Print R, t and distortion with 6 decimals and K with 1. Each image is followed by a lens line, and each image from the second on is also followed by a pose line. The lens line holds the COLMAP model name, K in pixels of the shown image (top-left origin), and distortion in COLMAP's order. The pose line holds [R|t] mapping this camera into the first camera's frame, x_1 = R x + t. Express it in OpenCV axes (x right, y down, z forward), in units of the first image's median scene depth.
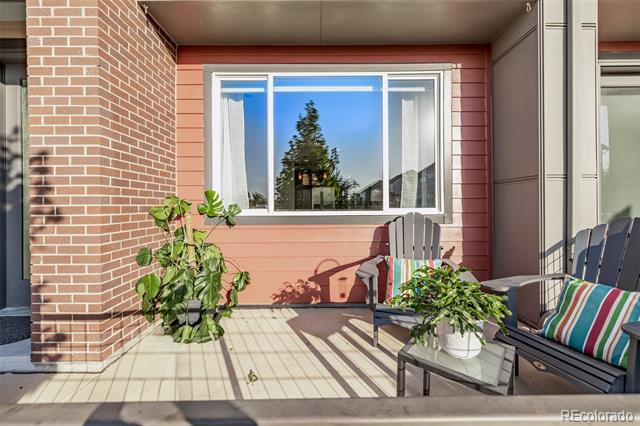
lens RADIAL K [[273.8, 0, 316.9], [0, 273.8, 207.3], [0, 0, 1]] dist [0.002713, 0.000164]
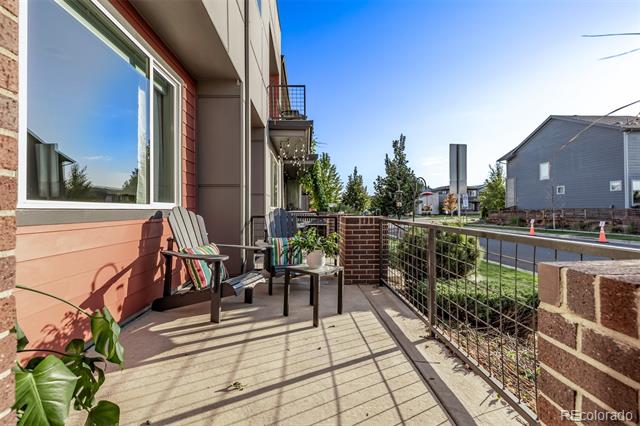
lens RADIAL K [[280.0, 0, 320.0], [0, 280.0, 213.0], [0, 0, 1]] dist [-0.000507, -0.000046]
pose [[-0.055458, -0.003461, 0.998455, -0.731942], [0.001766, 0.999992, 0.003565, 0.038793], [-0.998459, 0.001961, -0.055451, 0.475390]]
